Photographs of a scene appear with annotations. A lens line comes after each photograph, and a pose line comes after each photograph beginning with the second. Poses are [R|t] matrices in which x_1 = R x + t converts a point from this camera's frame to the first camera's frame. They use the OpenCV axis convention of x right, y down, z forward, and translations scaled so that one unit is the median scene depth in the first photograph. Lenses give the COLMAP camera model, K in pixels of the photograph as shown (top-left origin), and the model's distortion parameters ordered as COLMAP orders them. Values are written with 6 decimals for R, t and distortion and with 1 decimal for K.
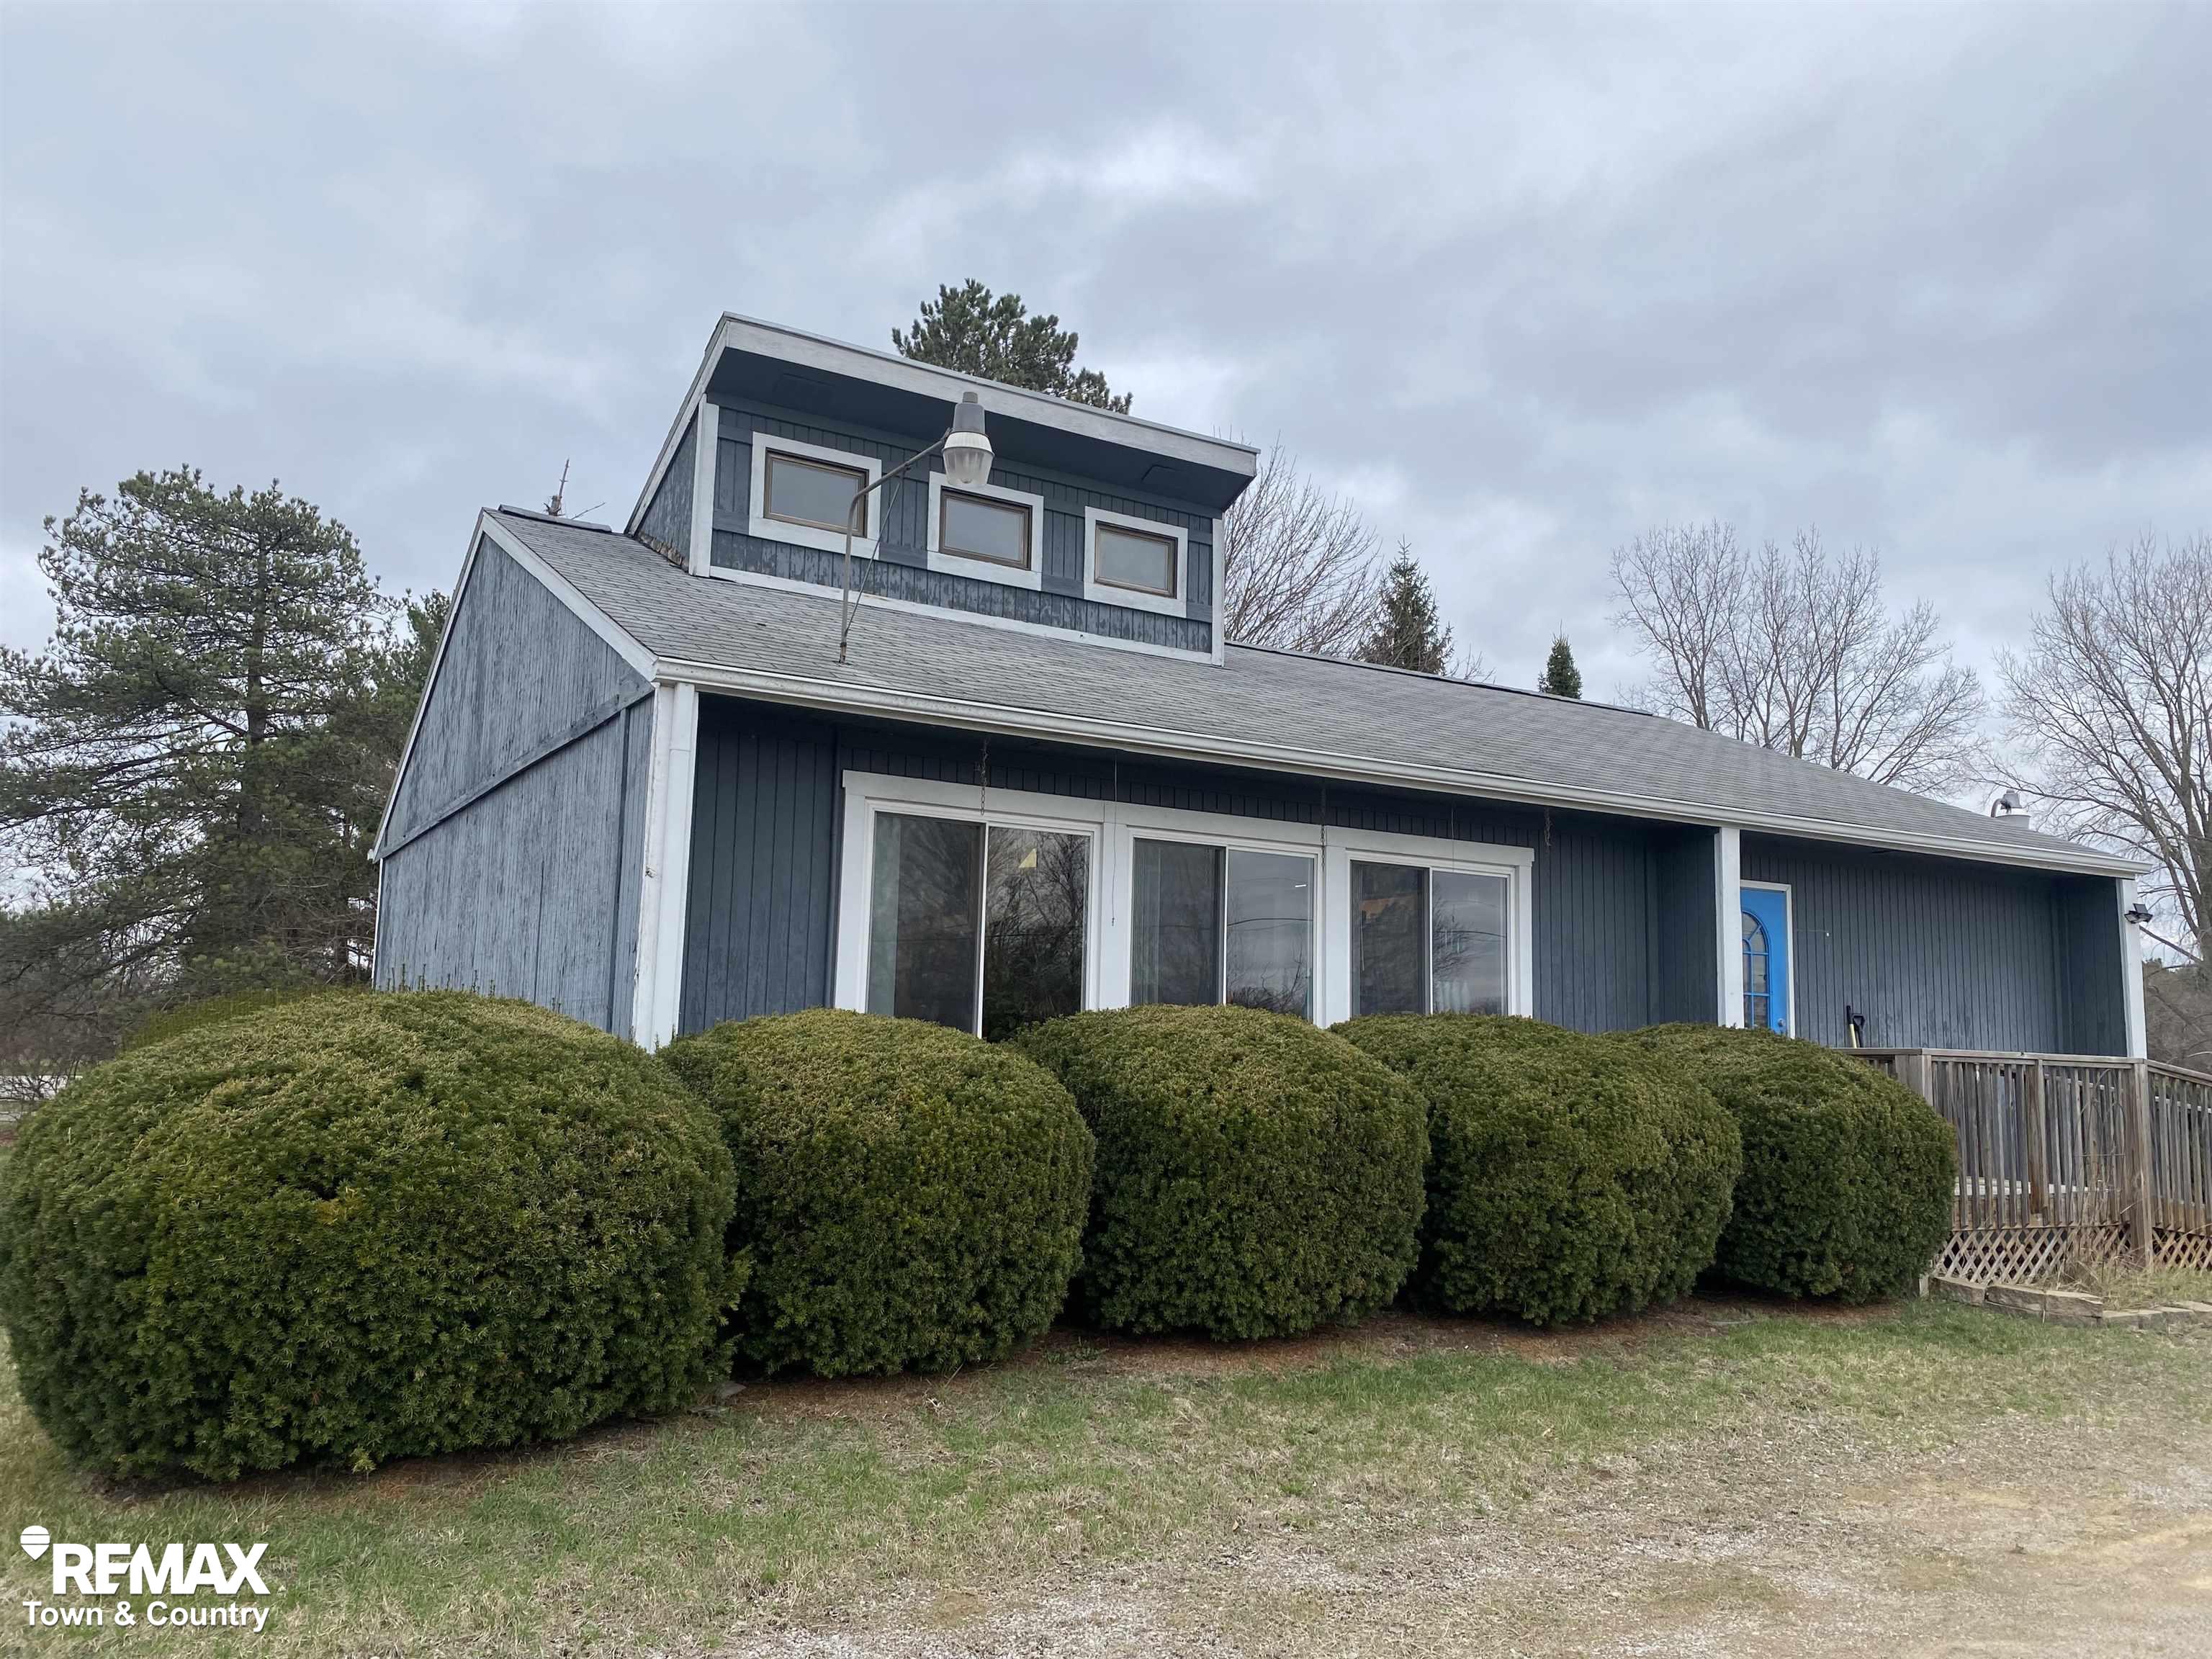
lens RADIAL K [[1689.1, 0, 1106.0], [0, 1689.1, 829.5], [0, 0, 1]] dist [0.079538, -0.102809]
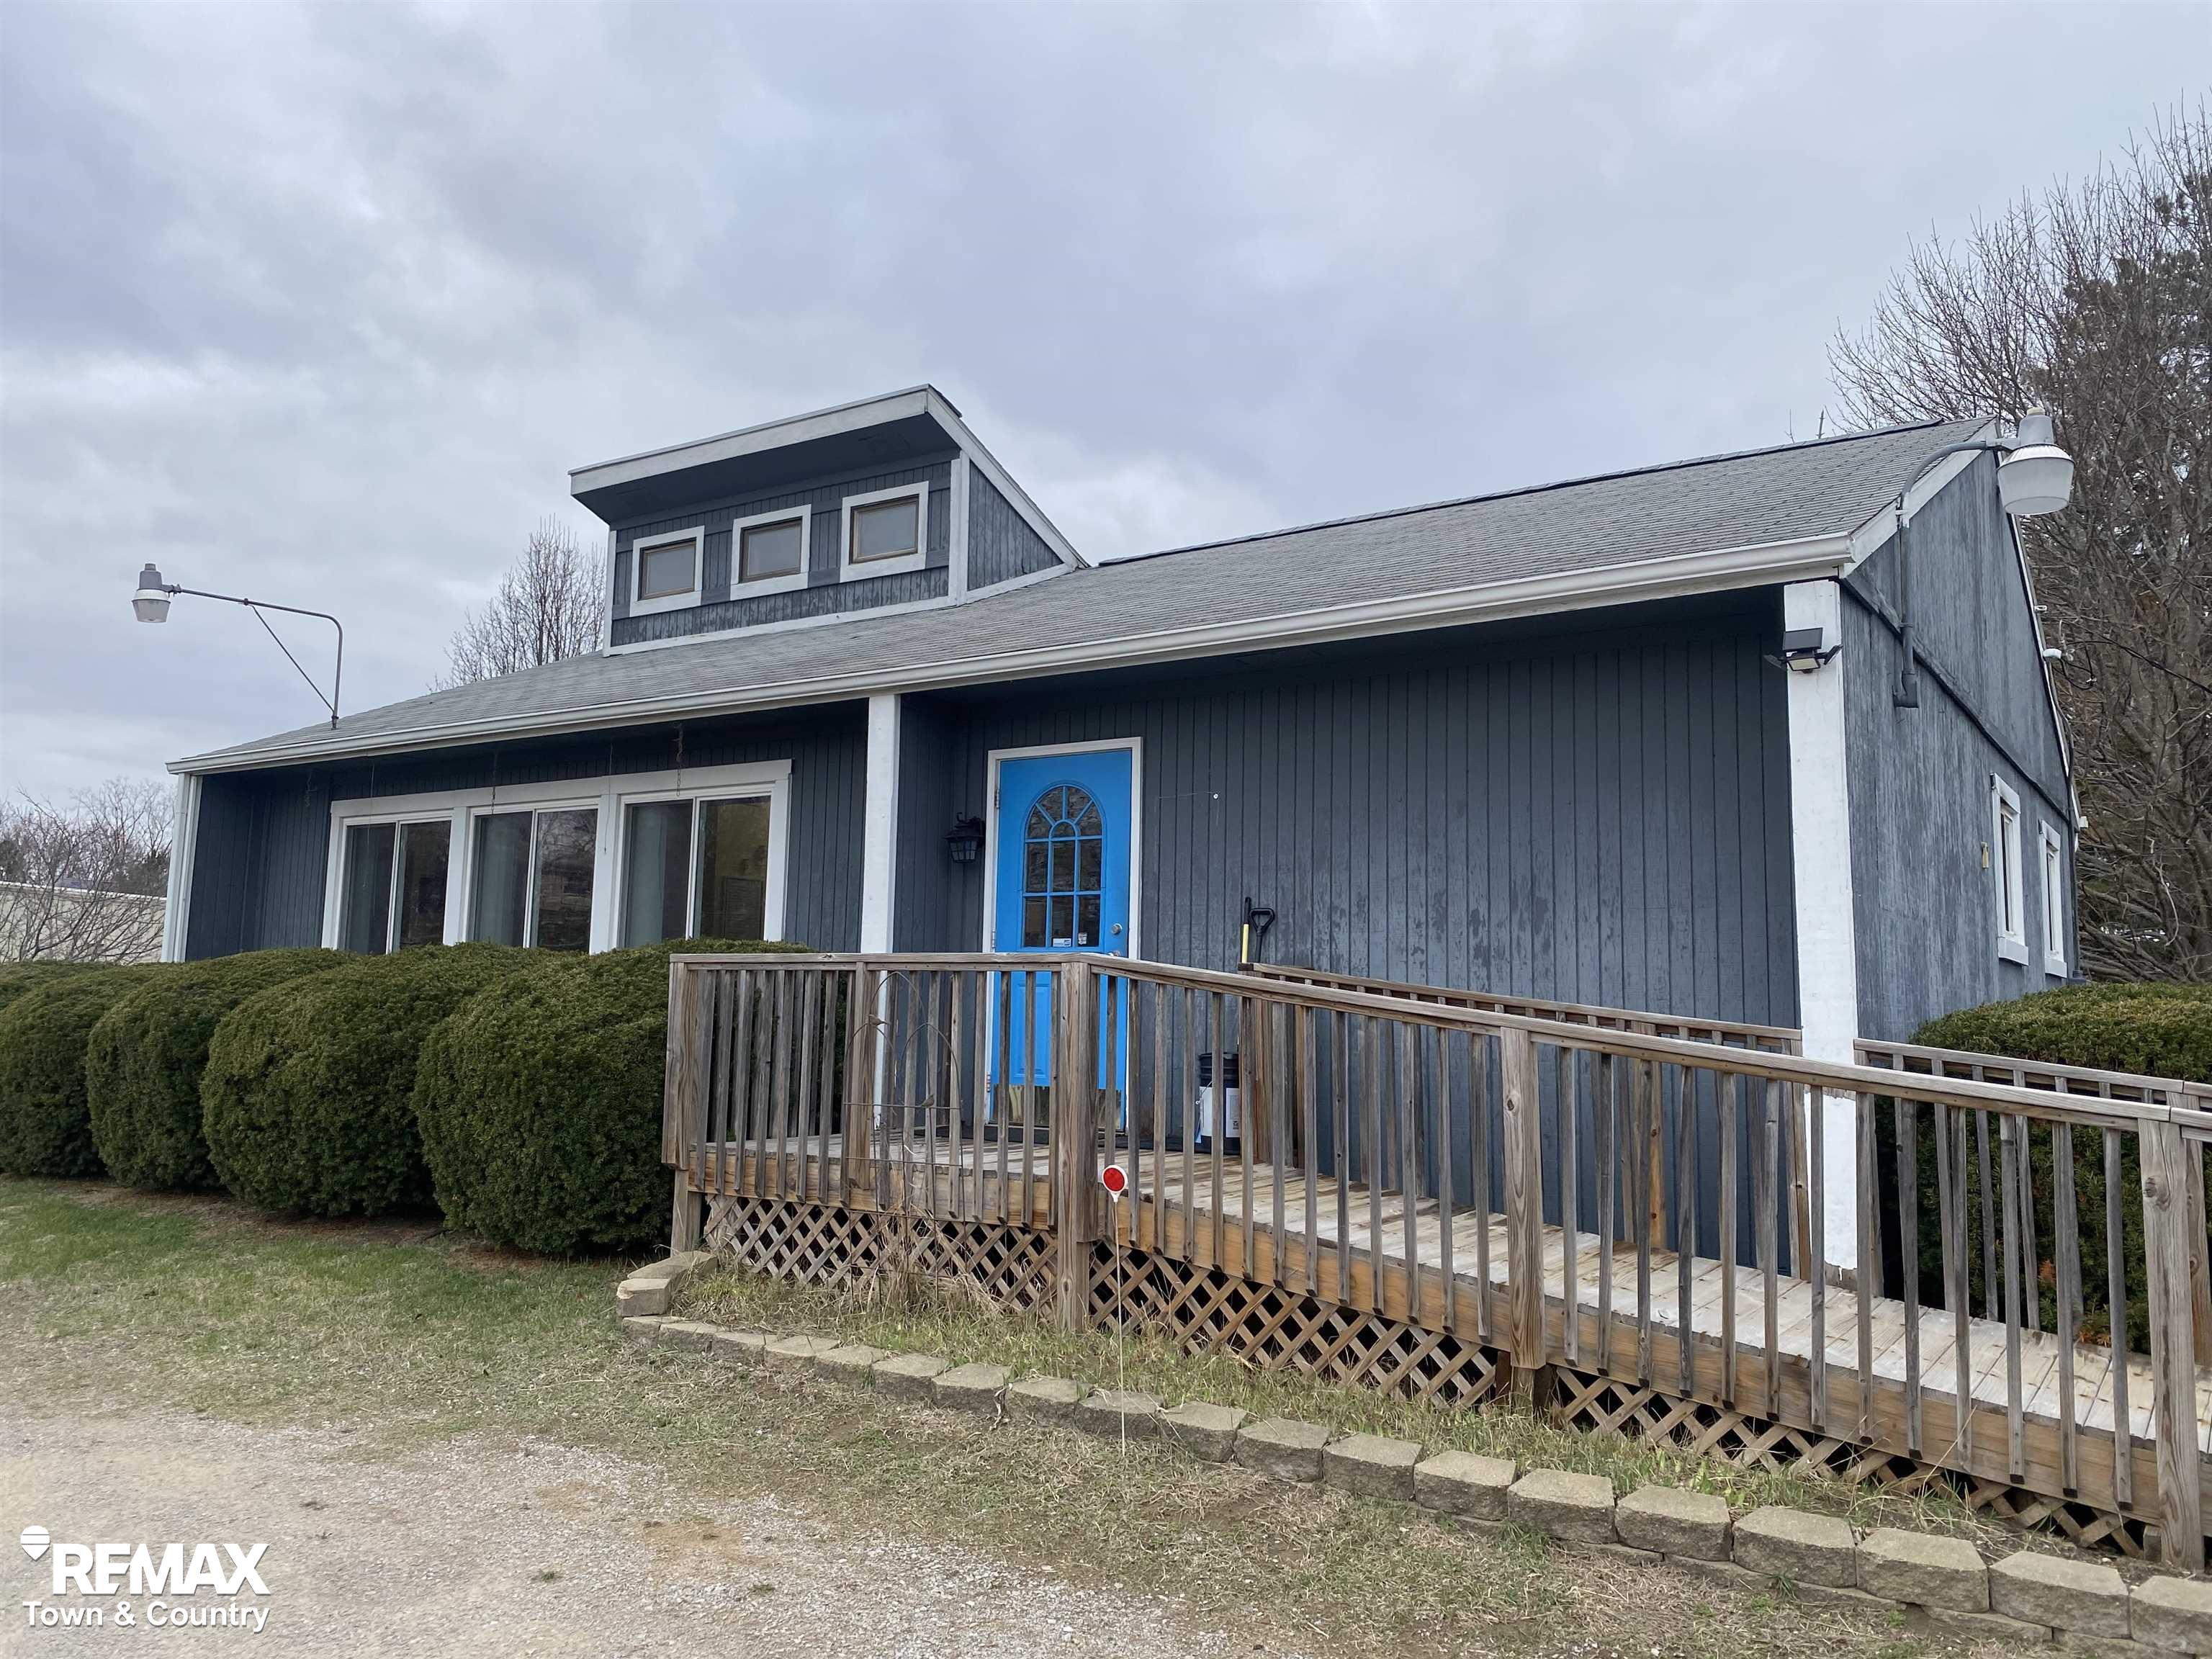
lens RADIAL K [[1696.4, 0, 1187.3], [0, 1696.4, 821.3], [0, 0, 1]] dist [0.062521, 0.003328]
pose [[0.417821, -0.115246, -0.901190, 1.047713], [0.110047, 0.991038, -0.075715, 0.123870], [0.901840, -0.067538, 0.426759, 0.715804]]
